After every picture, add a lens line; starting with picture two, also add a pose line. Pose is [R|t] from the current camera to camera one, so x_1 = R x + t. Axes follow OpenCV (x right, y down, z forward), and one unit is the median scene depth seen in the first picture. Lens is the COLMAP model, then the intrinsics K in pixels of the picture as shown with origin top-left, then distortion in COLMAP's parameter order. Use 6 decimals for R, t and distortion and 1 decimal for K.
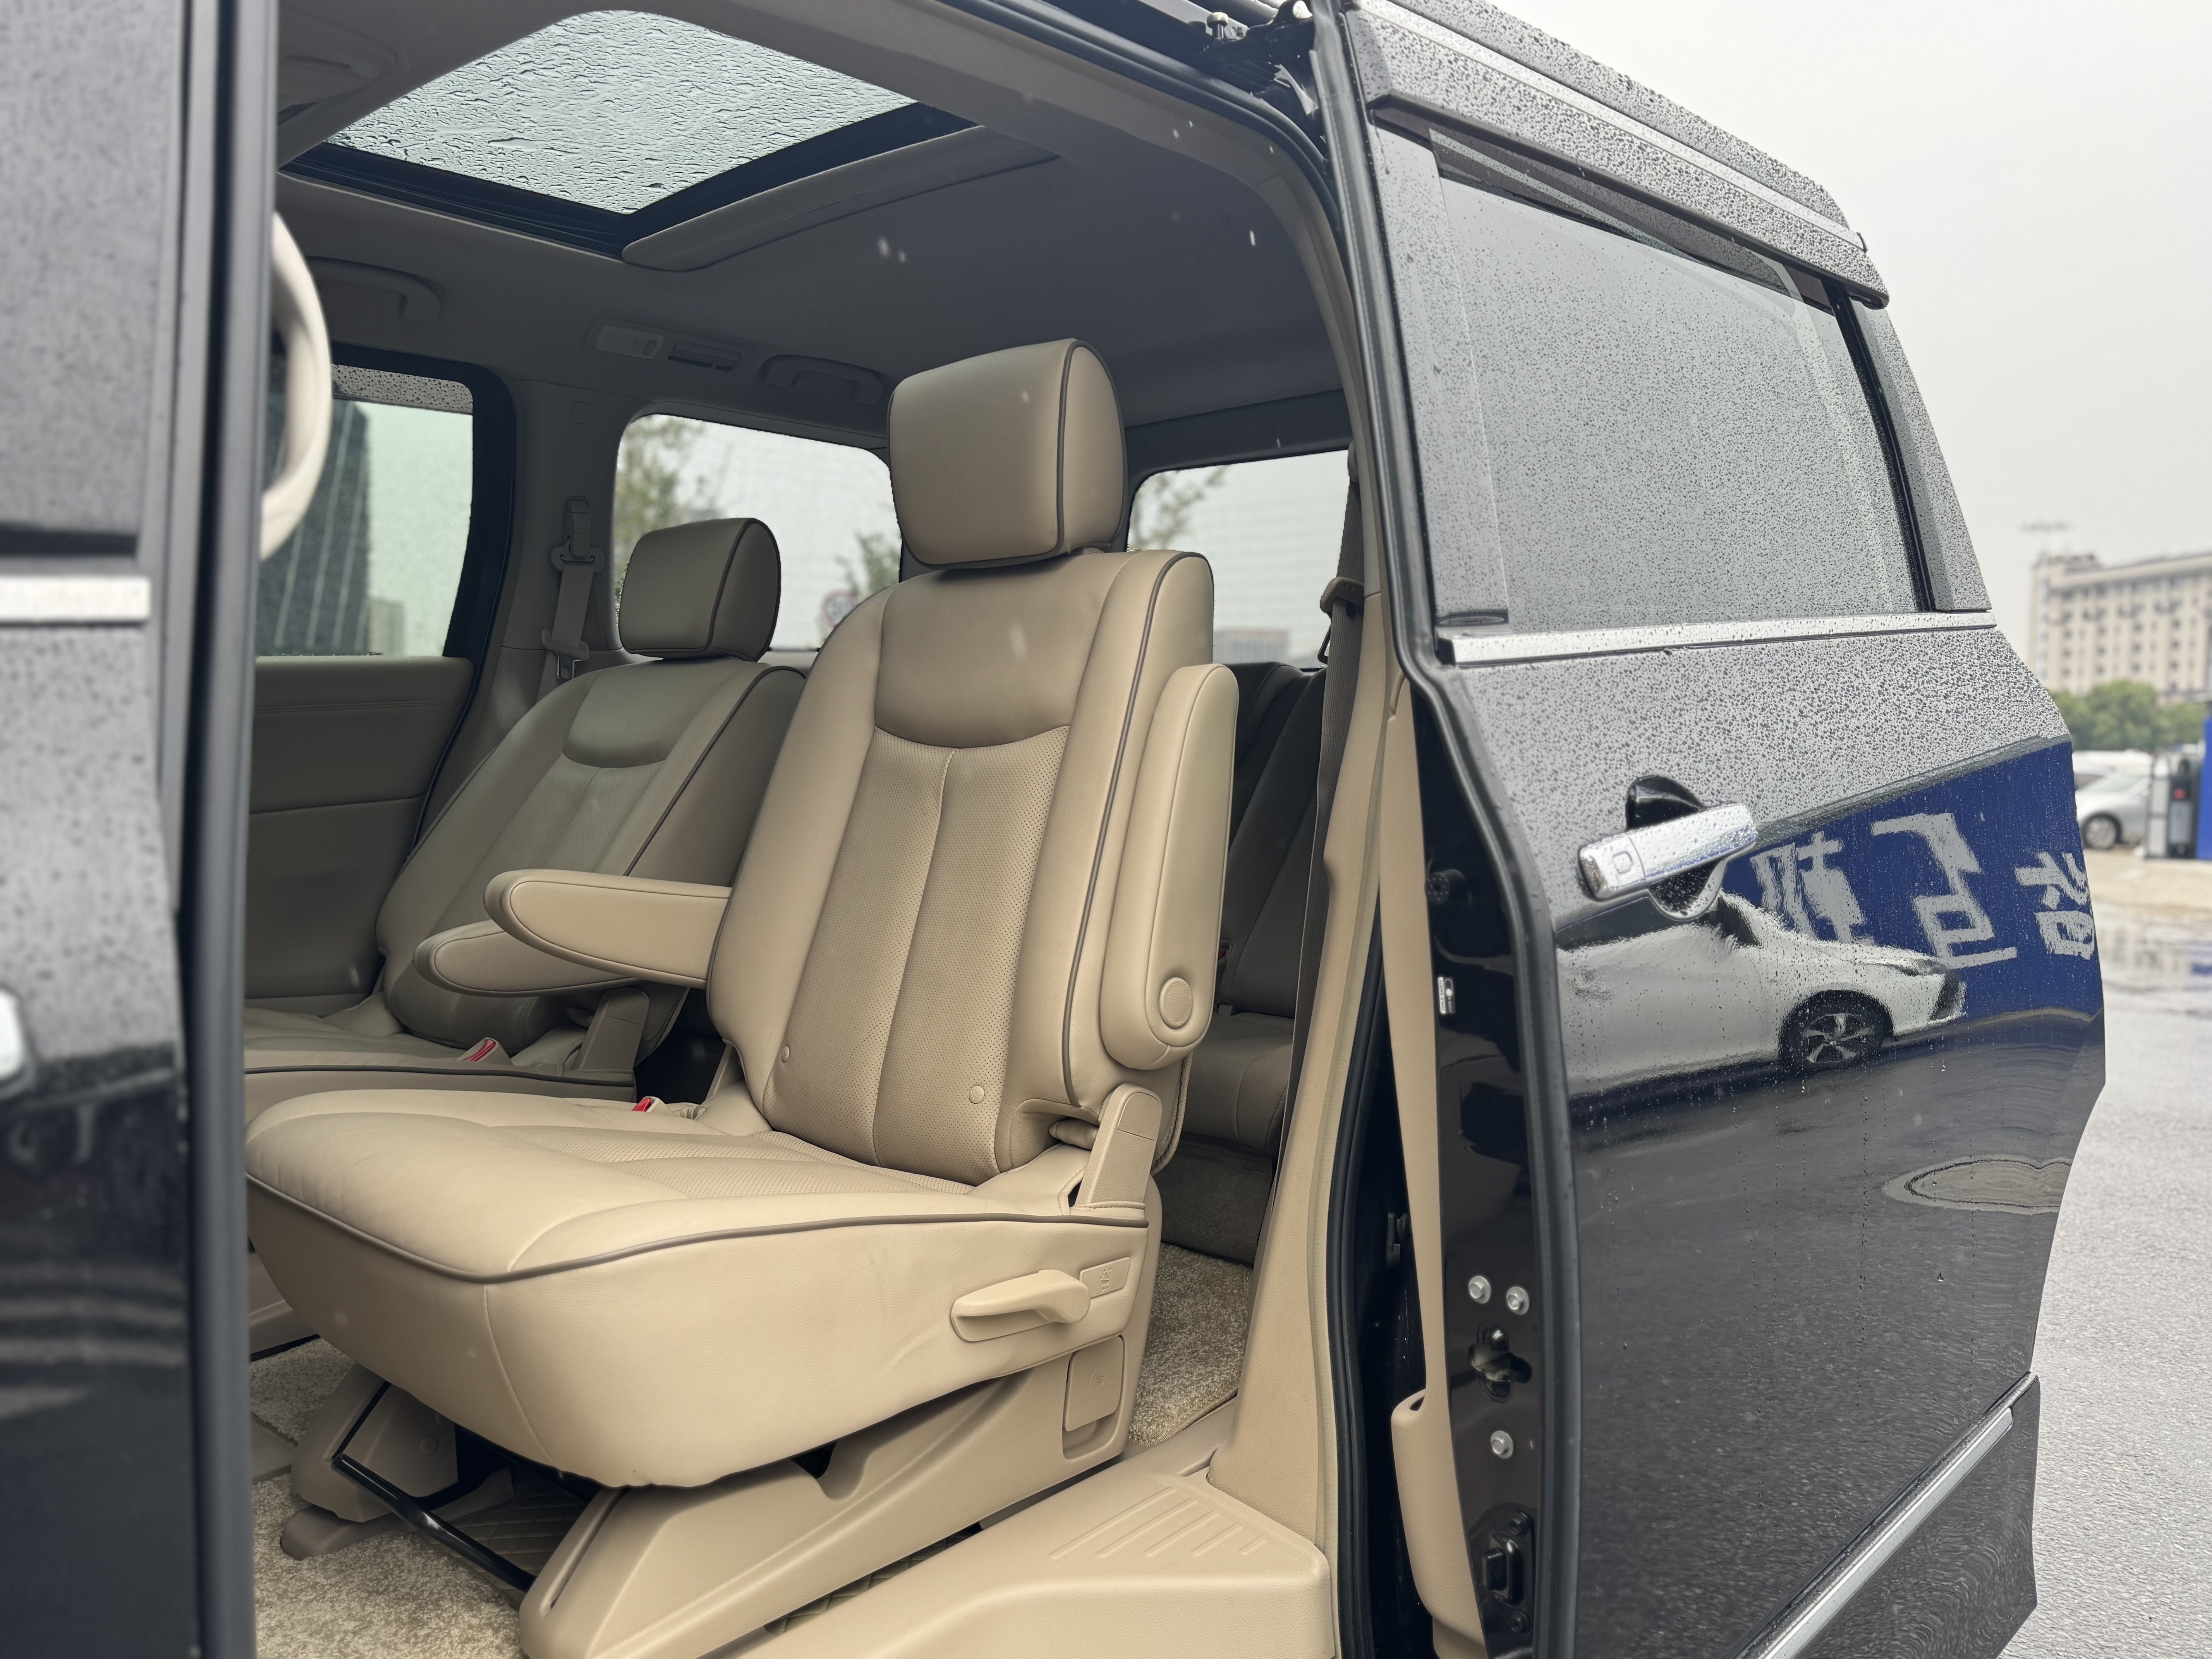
lens RADIAL K [[1708.3, 0, 1106.0], [0, 1708.3, 829.5], [0, 0, 1]] dist [0.002310, -0.000017]
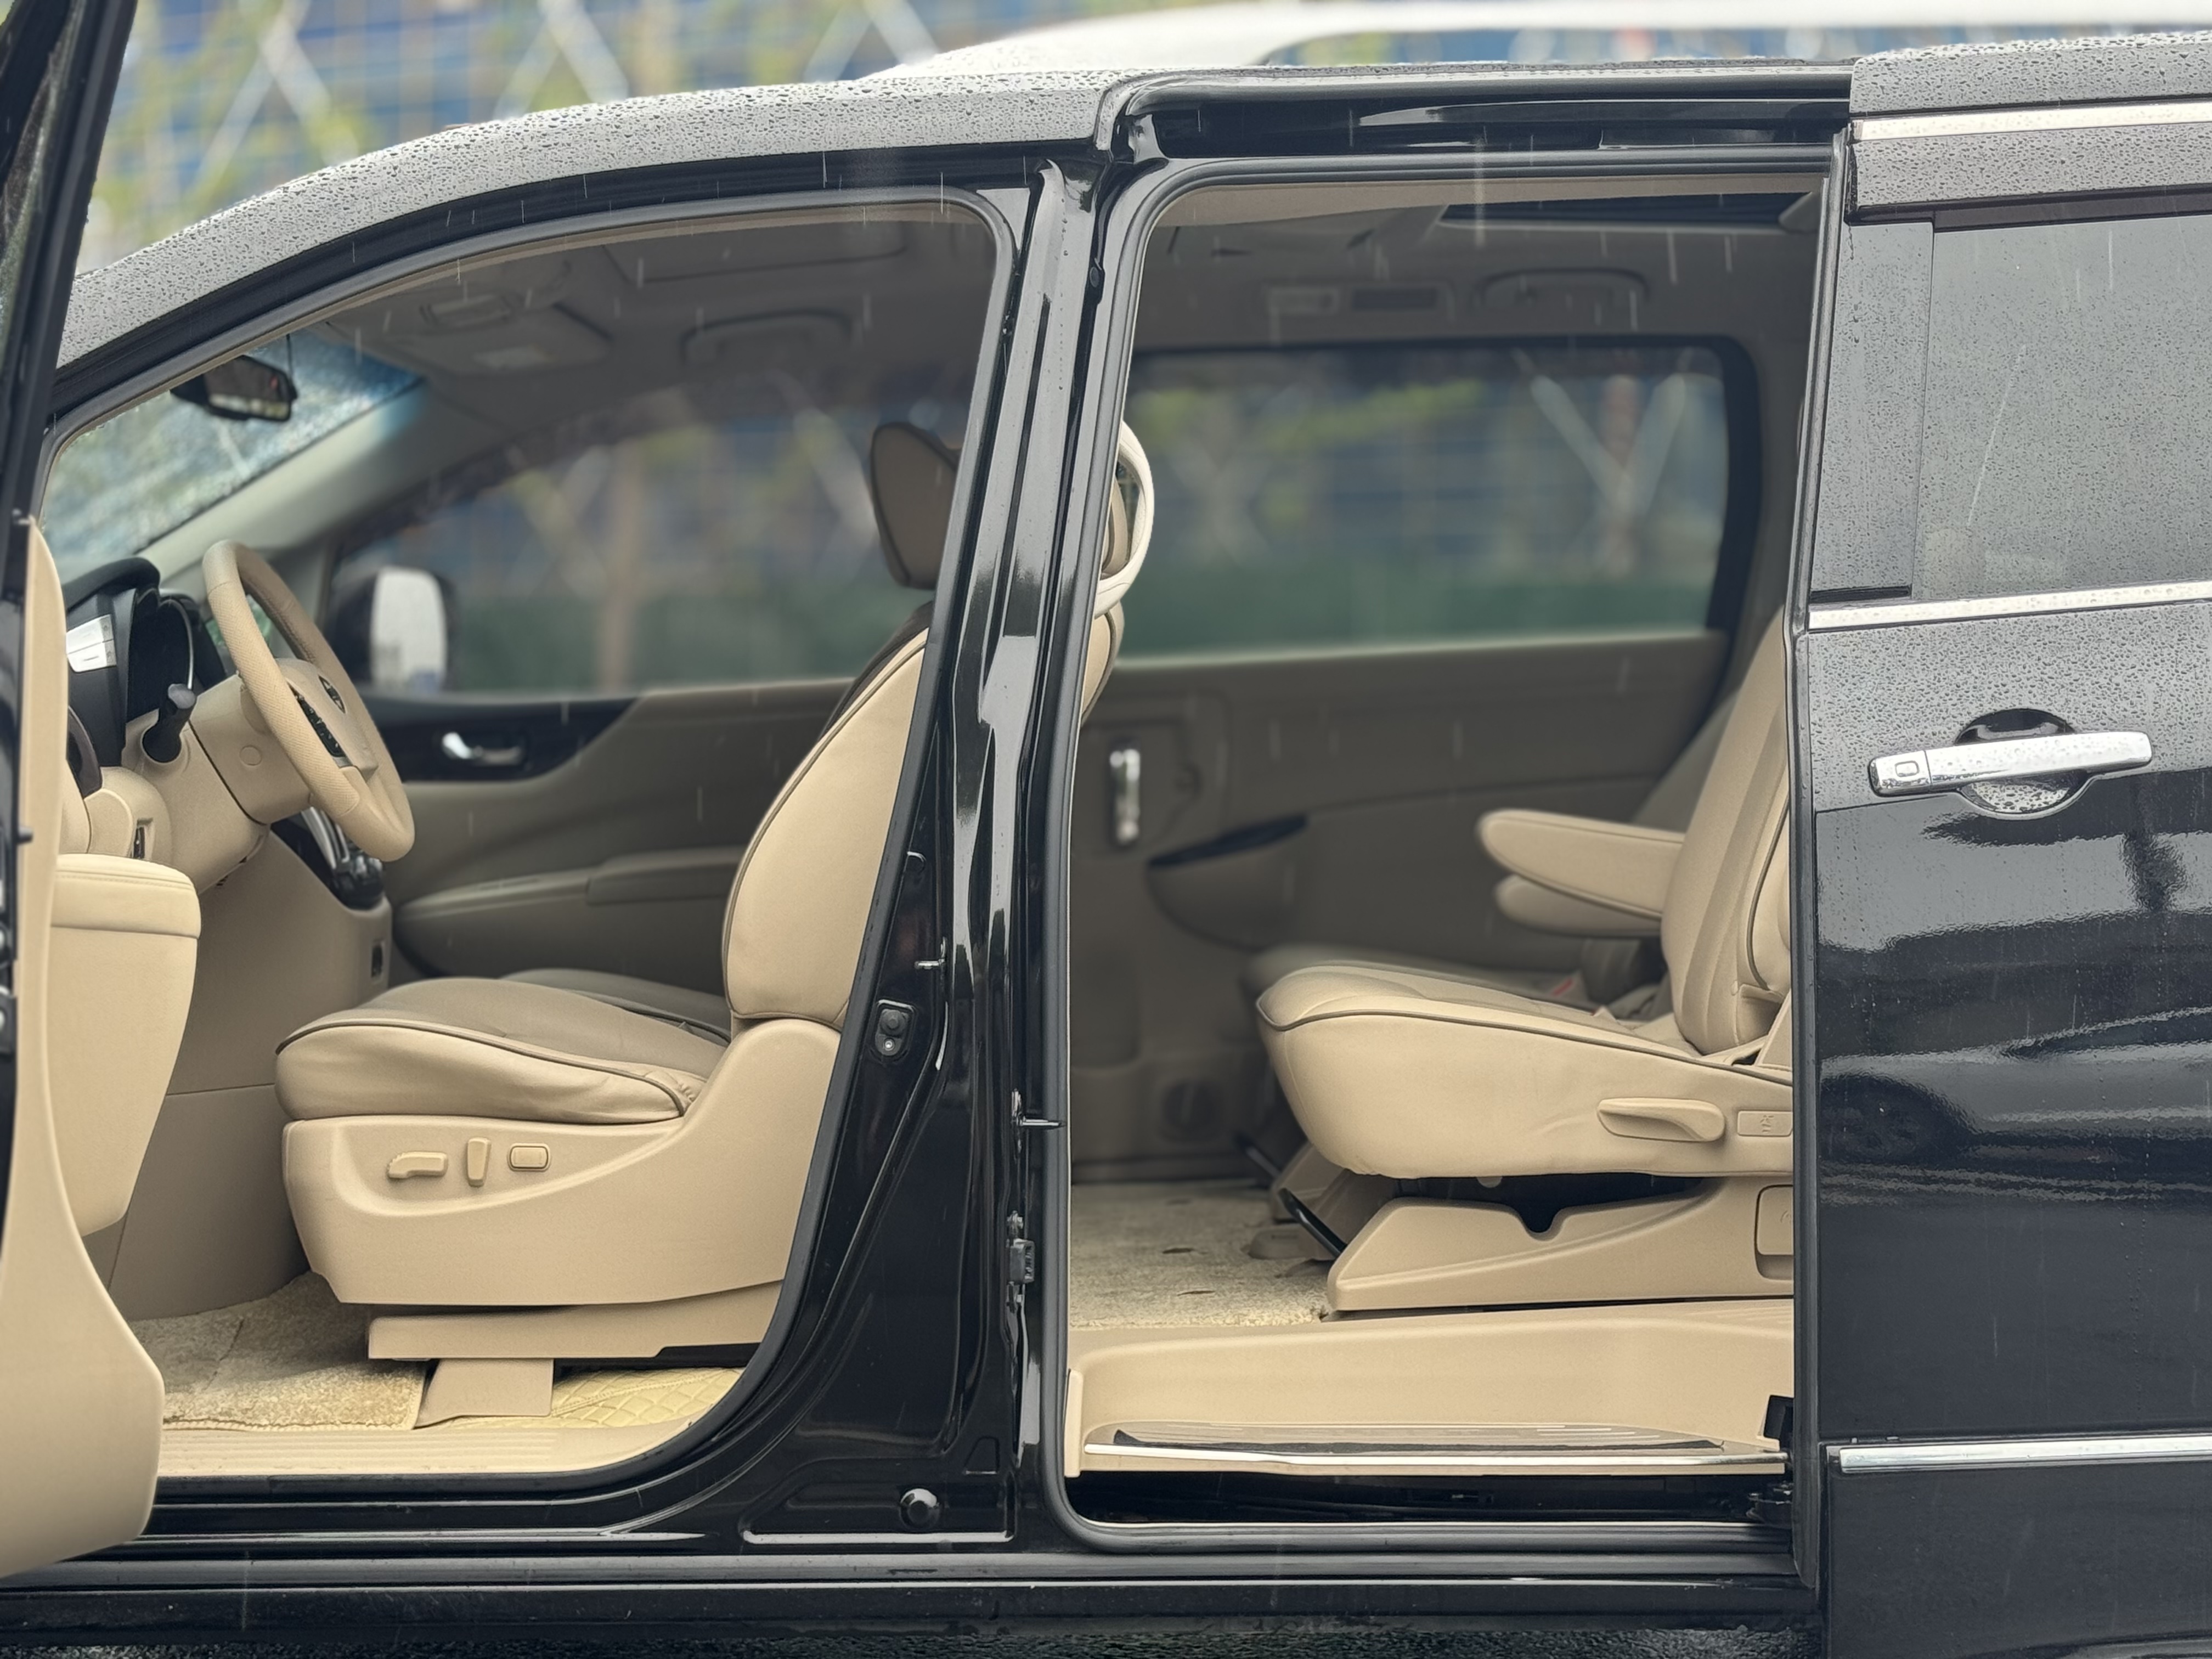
lens RADIAL K [[3910.9, 0, 1106.0], [0, 3910.9, 829.5], [0, 0, 1]] dist [0.005545, 1.194379]
pose [[0.701310, 0.011147, -0.712770, 1.868431], [-0.042414, 0.998759, -0.026113, 0.158240], [0.711594, 0.048545, 0.700912, -1.492284]]
